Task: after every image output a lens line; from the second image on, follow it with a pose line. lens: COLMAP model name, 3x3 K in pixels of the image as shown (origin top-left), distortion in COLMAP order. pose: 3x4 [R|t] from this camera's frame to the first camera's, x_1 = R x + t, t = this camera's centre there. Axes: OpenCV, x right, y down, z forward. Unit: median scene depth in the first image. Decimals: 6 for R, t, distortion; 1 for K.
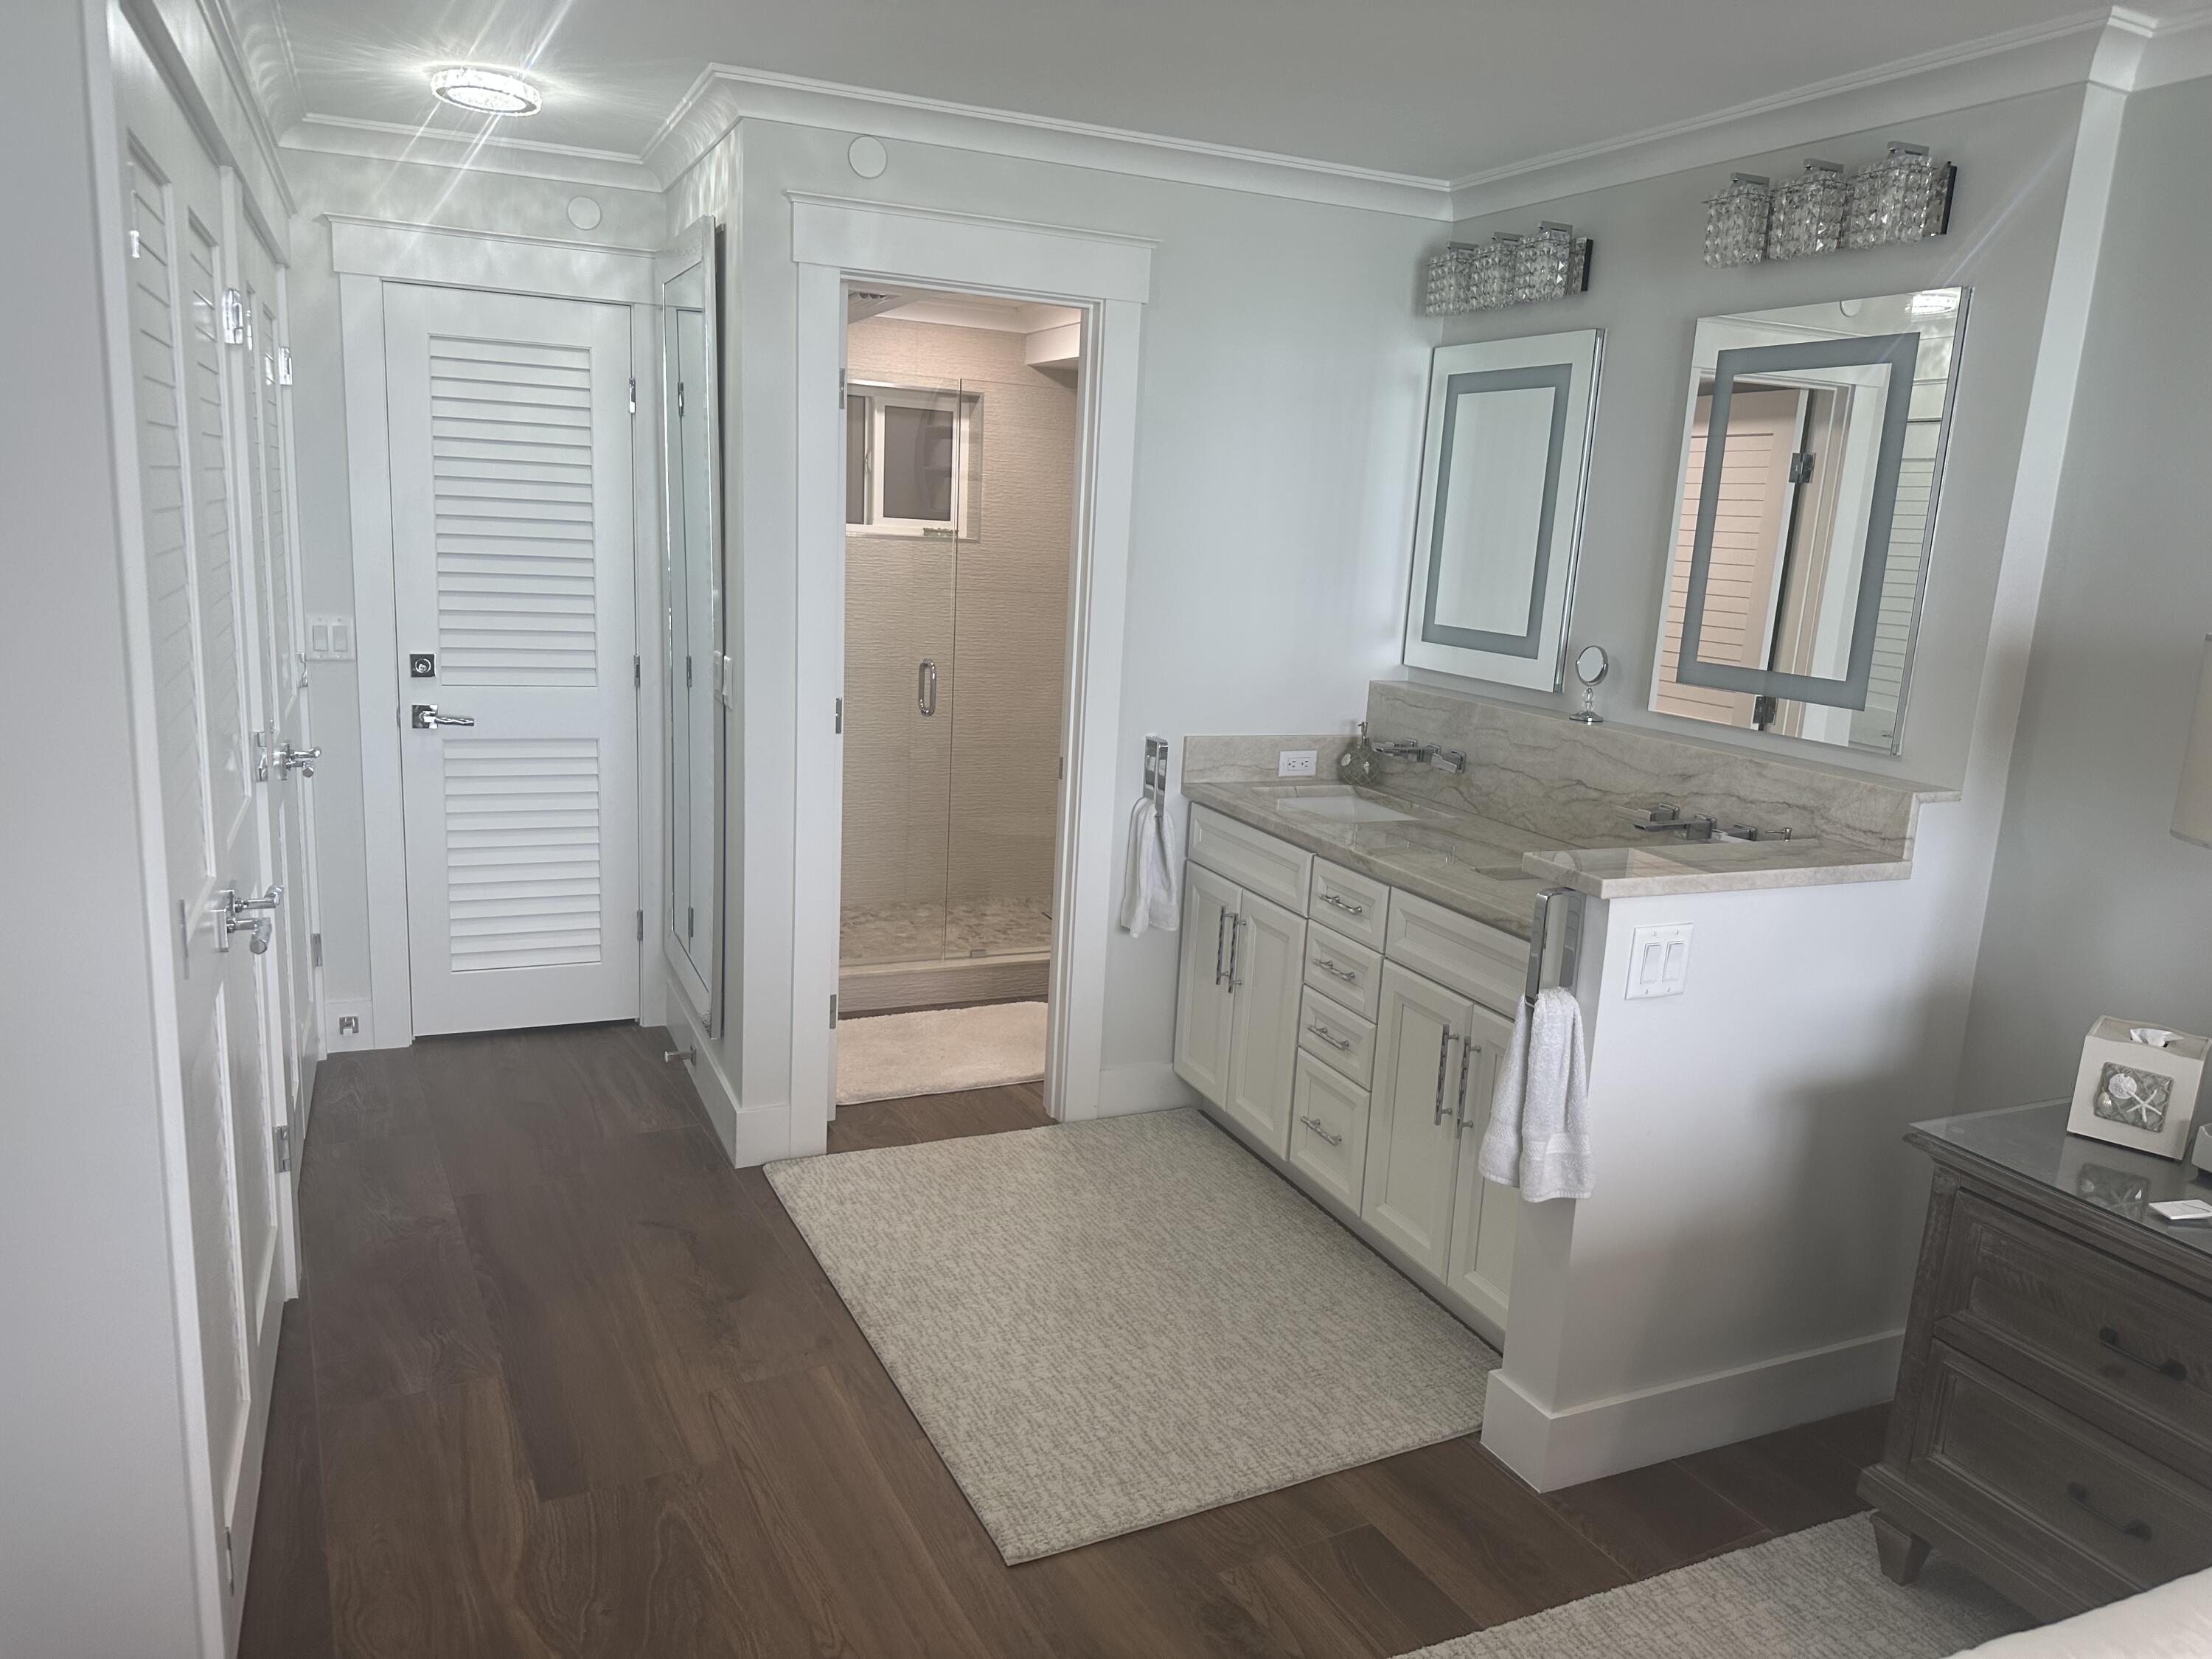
lens RADIAL K [[1556.2, 0, 1112.5], [0, 1556.2, 836.1], [0, 0, 1]] dist [-0.012123, -0.004652]
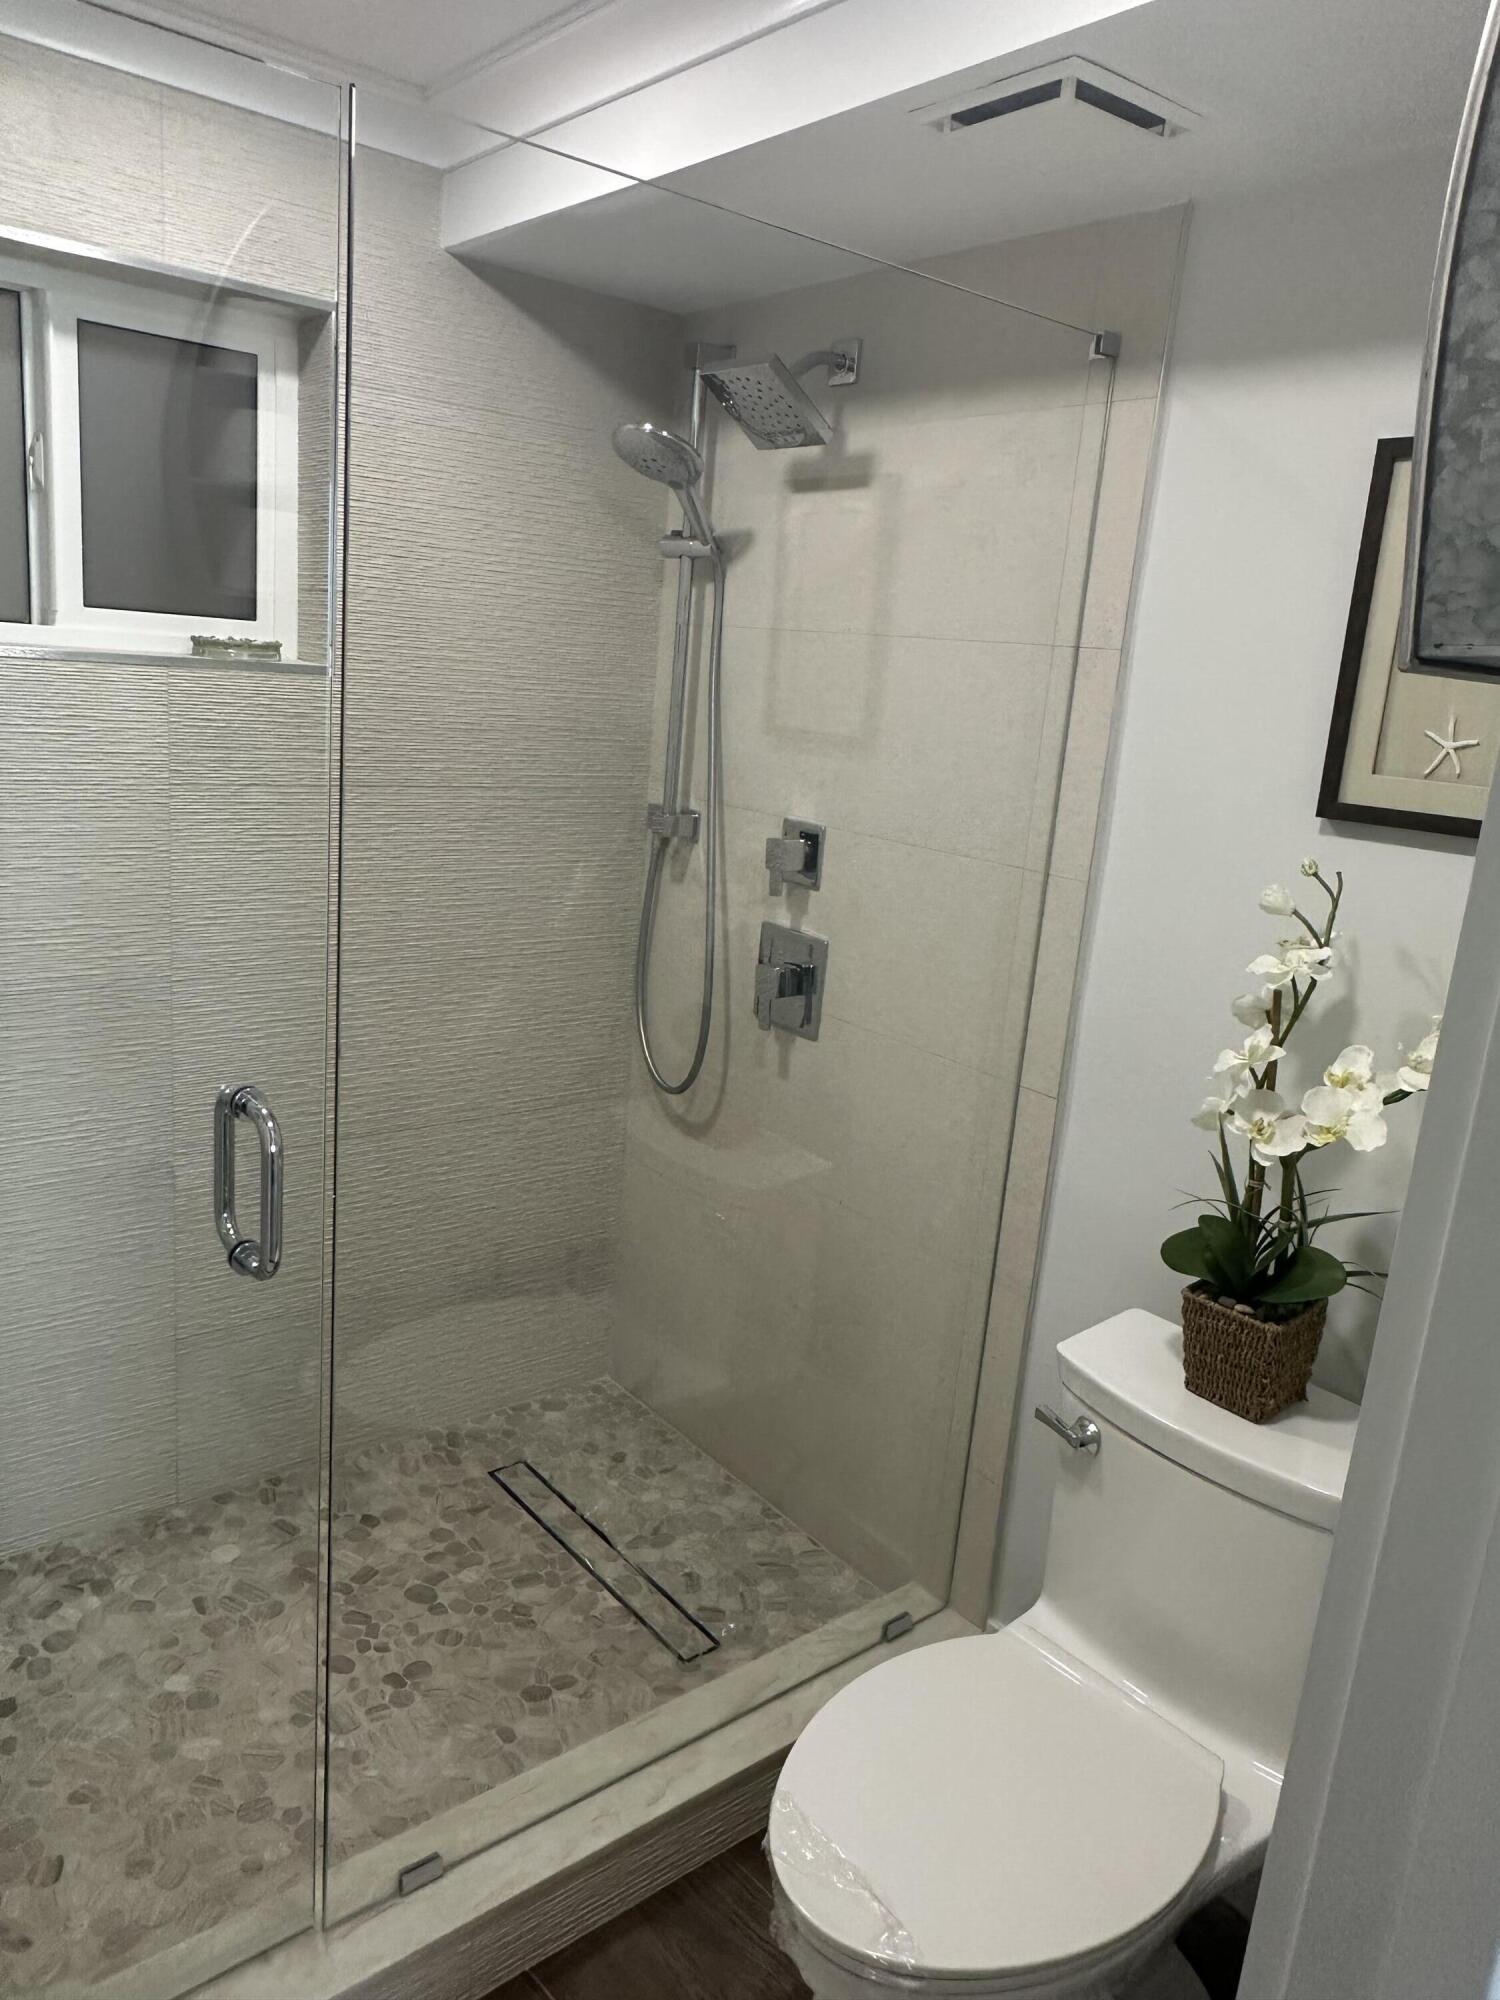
lens RADIAL K [[1407.0, 0, 744.3], [0, 1407.0, 989.5], [0, 0, 1]] dist [-0.012123, -0.004652]
pose [[0.964122, -0.033985, 0.263273, -0.082179], [0.025433, 0.999034, 0.035826, -0.115973], [-0.264237, -0.027845, 0.964056, 0.609706]]
